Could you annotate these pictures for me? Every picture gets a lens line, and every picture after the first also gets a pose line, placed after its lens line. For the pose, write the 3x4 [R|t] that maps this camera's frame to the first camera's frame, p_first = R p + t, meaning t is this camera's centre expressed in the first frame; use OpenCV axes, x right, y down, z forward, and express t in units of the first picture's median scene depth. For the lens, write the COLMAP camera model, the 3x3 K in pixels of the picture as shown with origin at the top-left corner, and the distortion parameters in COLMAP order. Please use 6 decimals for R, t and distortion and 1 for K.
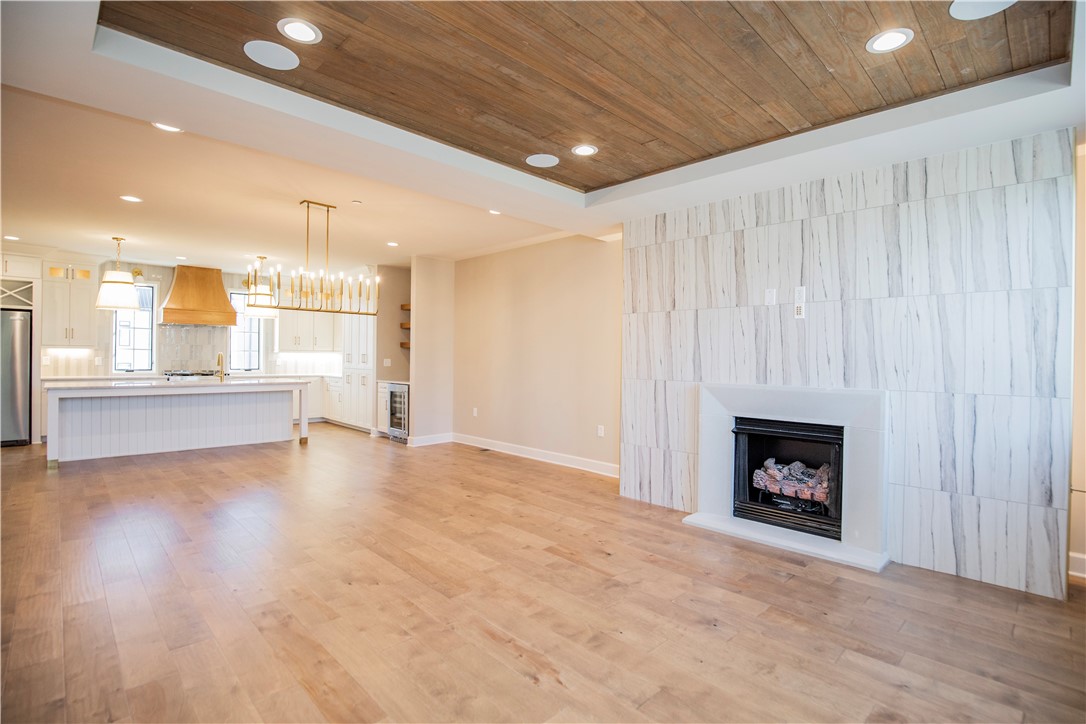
lens RADIAL K [[505.5, 0, 547.2], [0, 505.5, 358.2], [0, 0, 1]] dist [-0.027466, 0.000553]
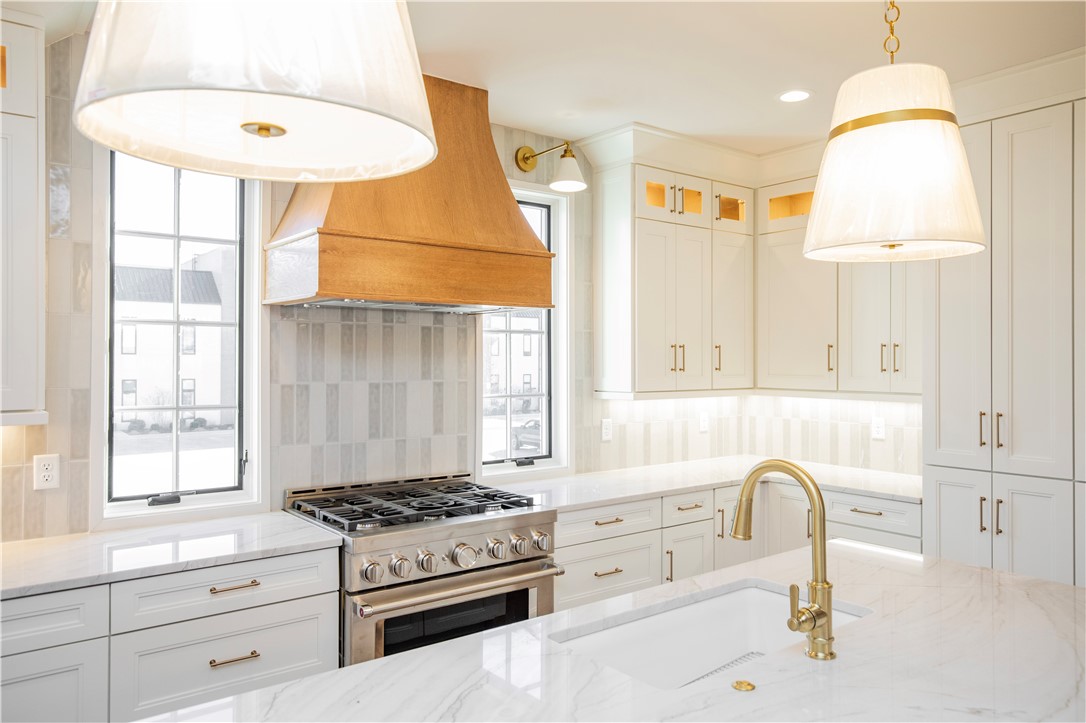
lens RADIAL K [[765.6, 0, 554.2], [0, 765.6, 358.0], [0, 0, 1]] dist [0.006628, 0.001679]
pose [[0.992618, -0.013595, -0.120519, -1.124052], [0.013180, 0.999904, -0.004239, -0.073142], [0.120565, 0.002620, 0.992702, 1.203318]]
